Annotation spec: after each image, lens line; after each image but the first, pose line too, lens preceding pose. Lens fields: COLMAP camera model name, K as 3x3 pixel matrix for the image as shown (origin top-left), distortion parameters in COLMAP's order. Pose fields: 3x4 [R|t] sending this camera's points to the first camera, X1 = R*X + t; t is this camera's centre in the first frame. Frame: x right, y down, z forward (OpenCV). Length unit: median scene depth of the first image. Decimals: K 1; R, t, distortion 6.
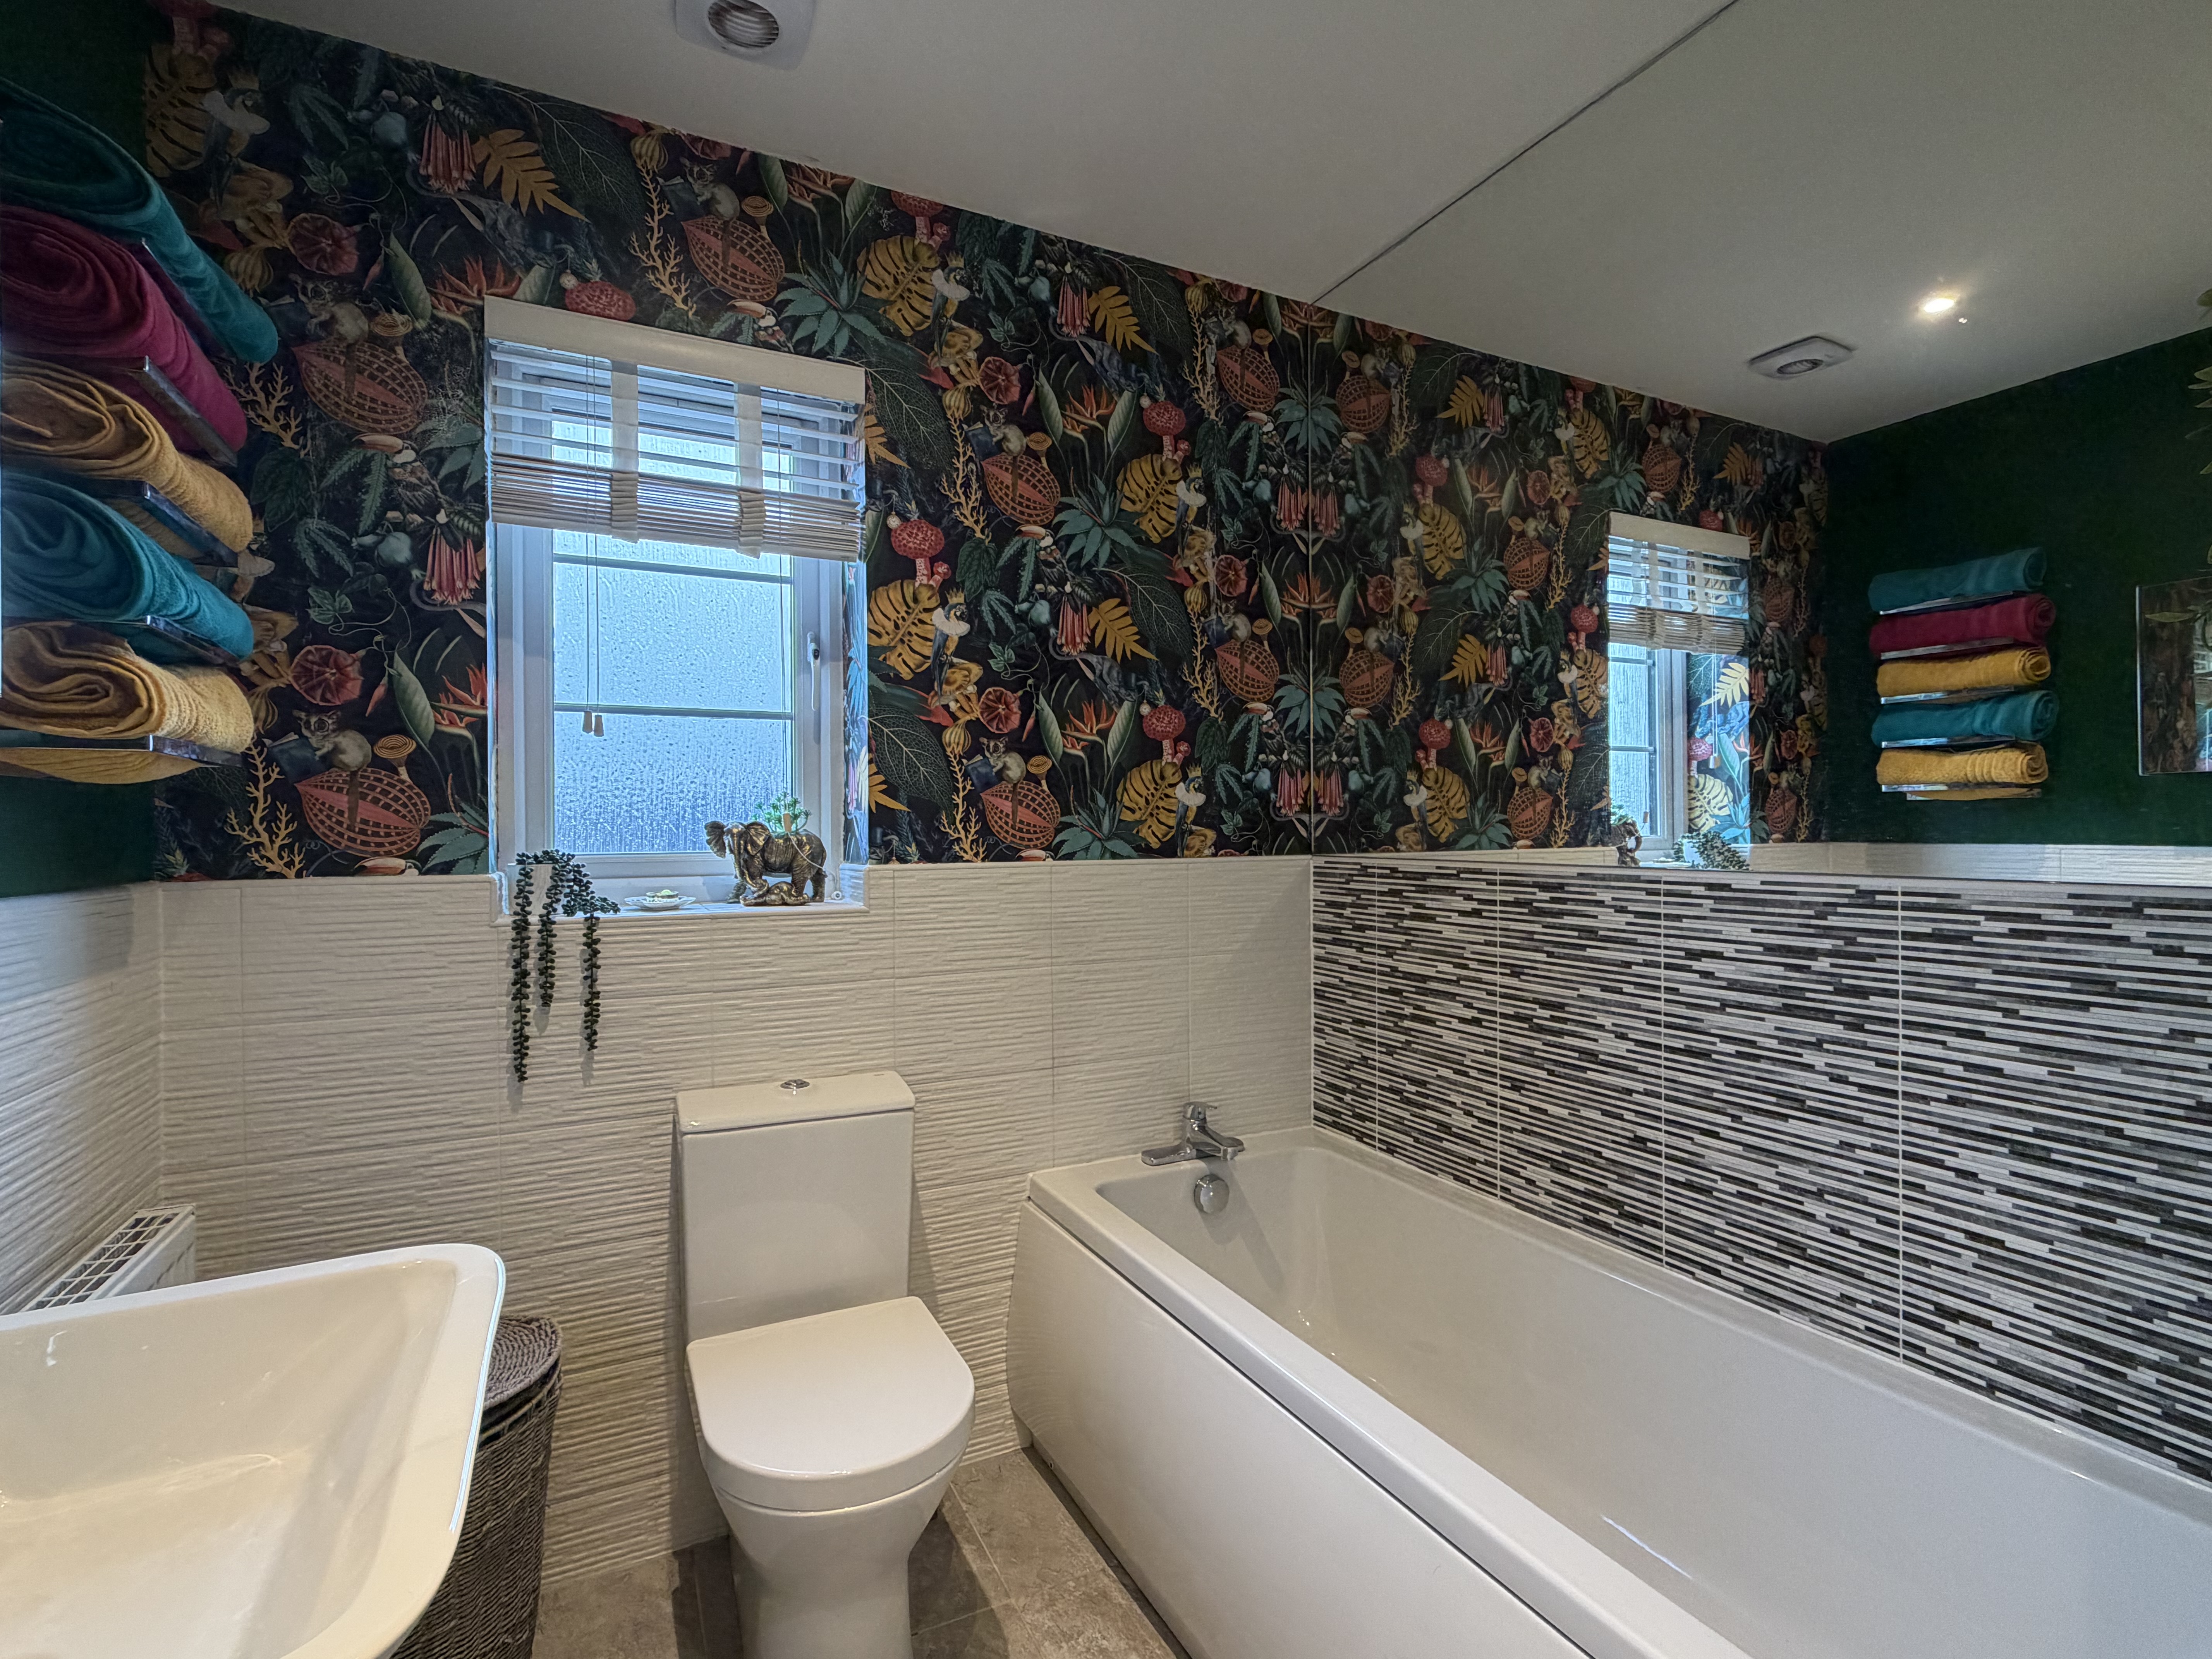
lens RADIAL K [[1020.5, 0, 1109.2], [0, 1020.5, 827.3], [0, 0, 1]] dist [0.002463, -0.001060]
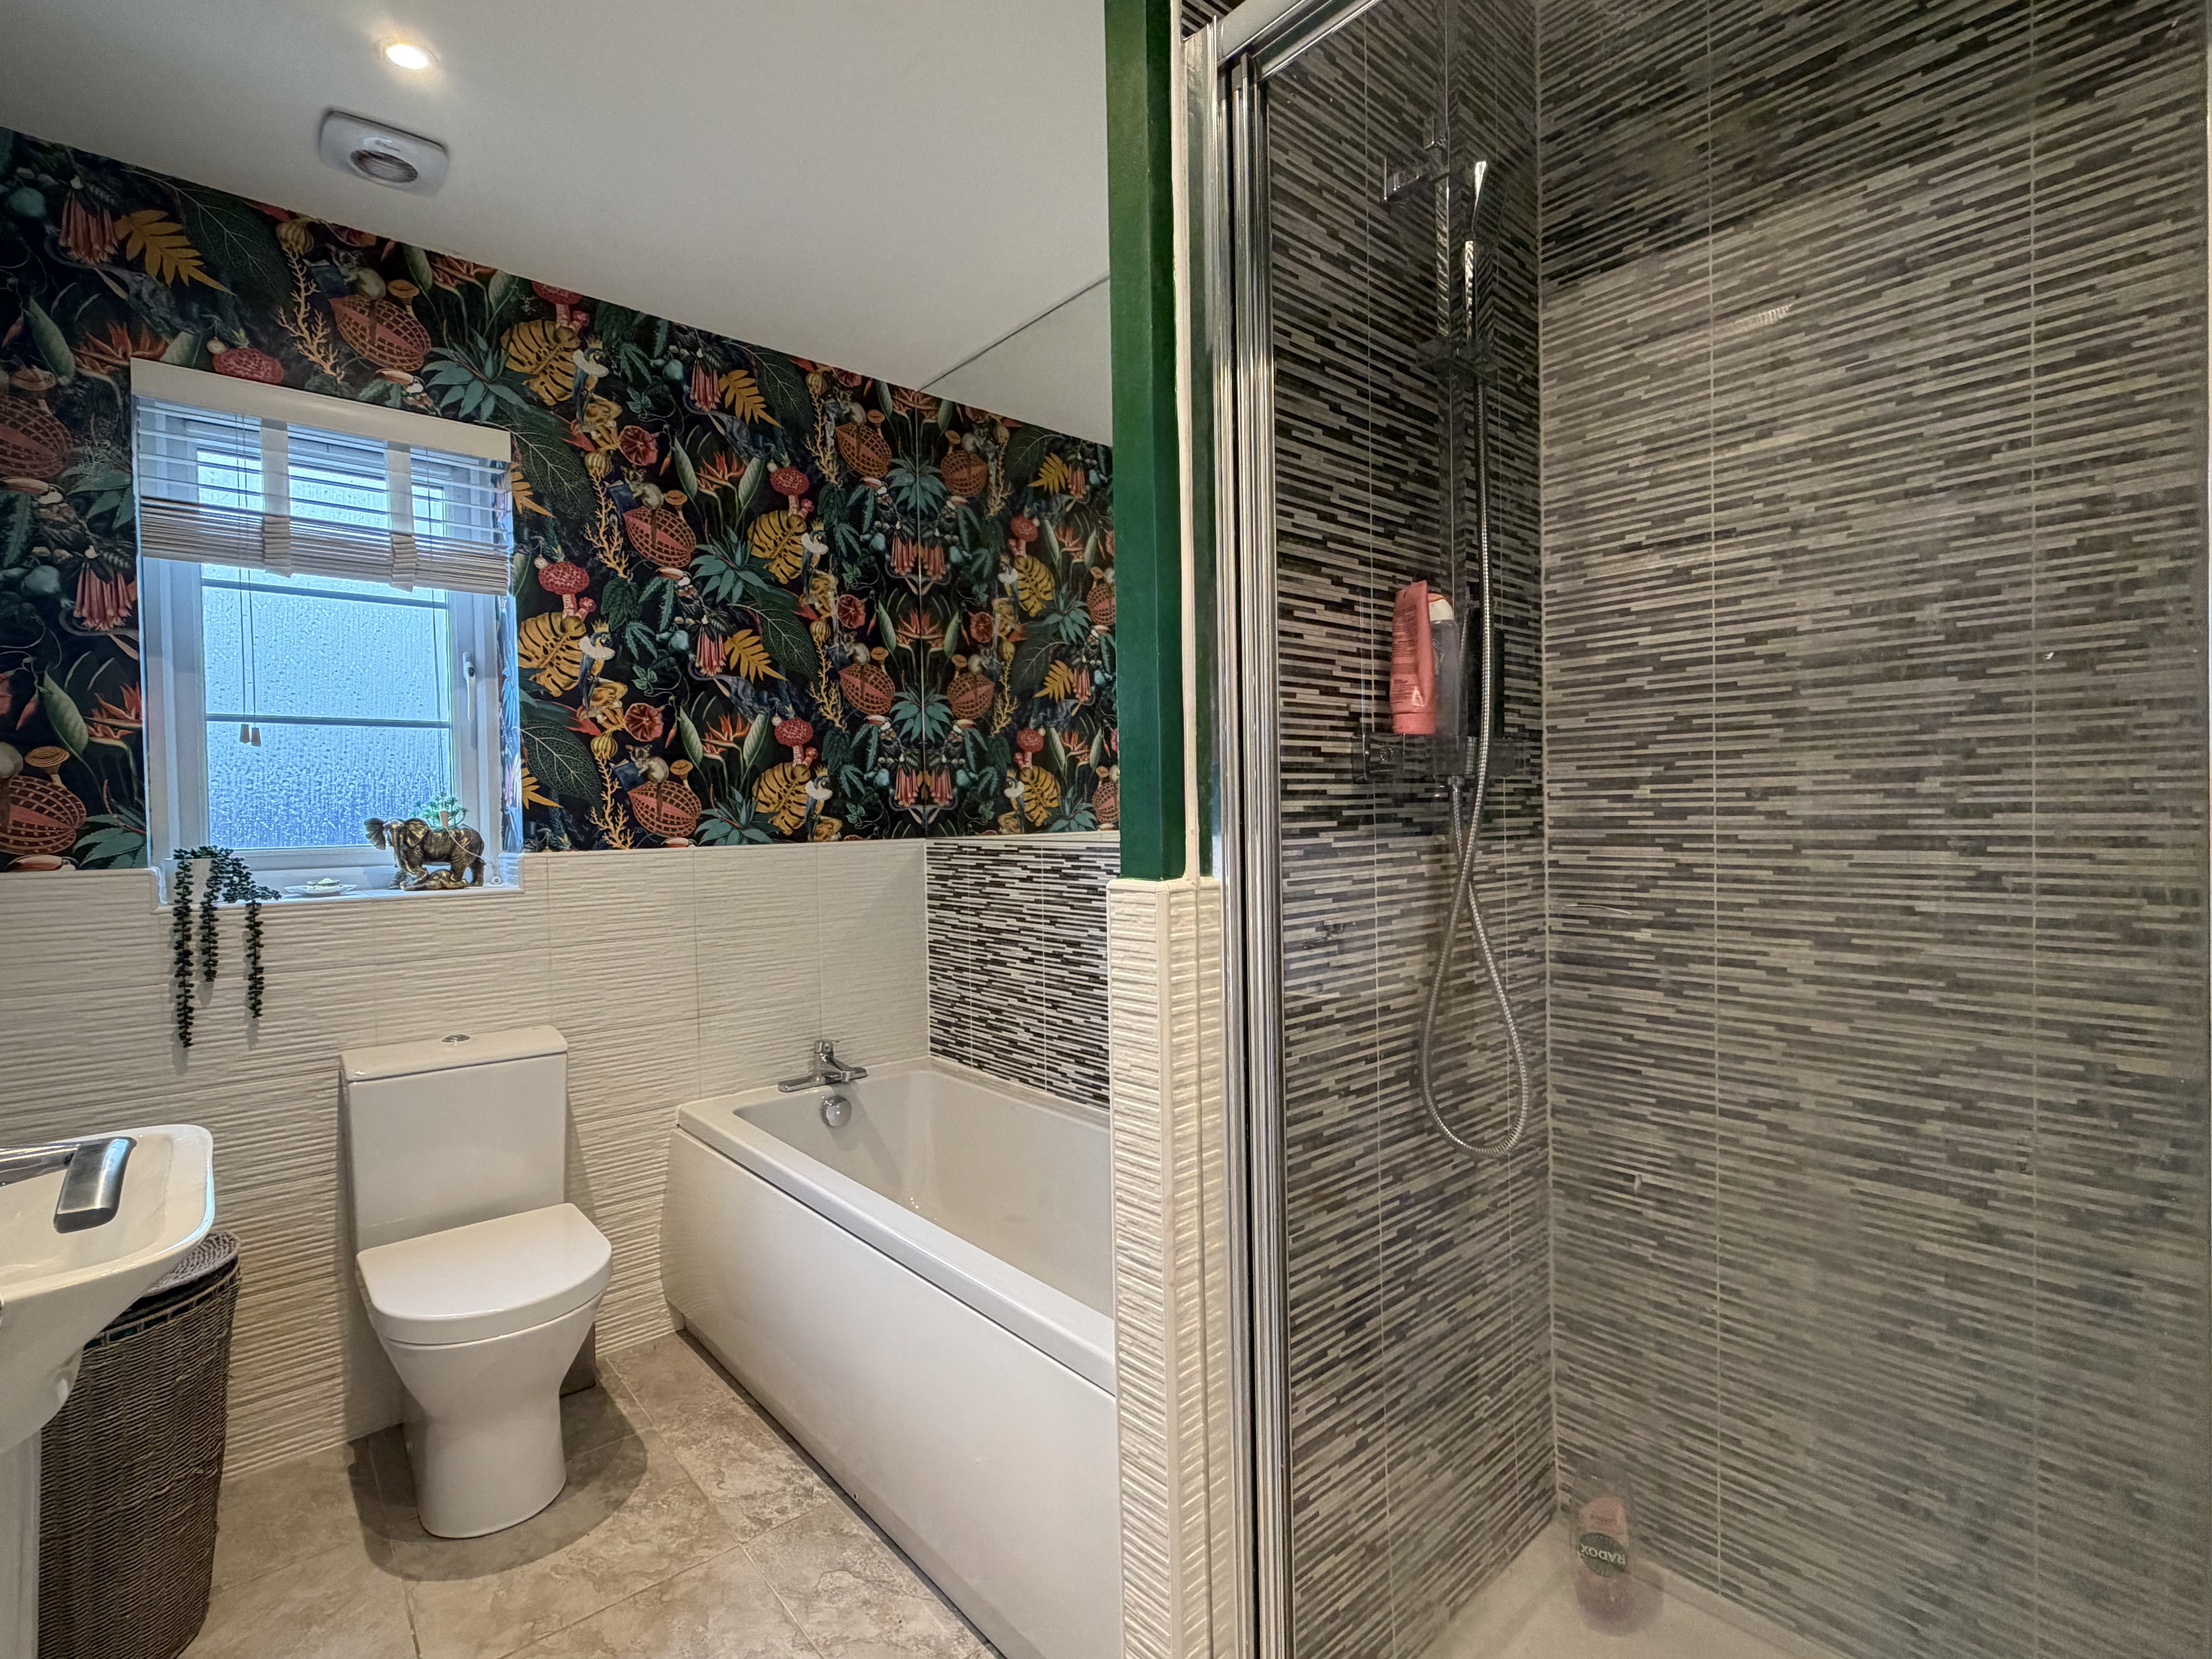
lens RADIAL K [[1020.5, 0, 1097.6], [0, 1020.5, 827.9], [0, 0, 1]] dist [0.002463, -0.001060]
pose [[0.970952, -0.016407, 0.238710, 0.128600], [0.013125, 0.999796, 0.015330, -0.001939], [-0.238913, -0.011751, 0.970970, -0.308704]]
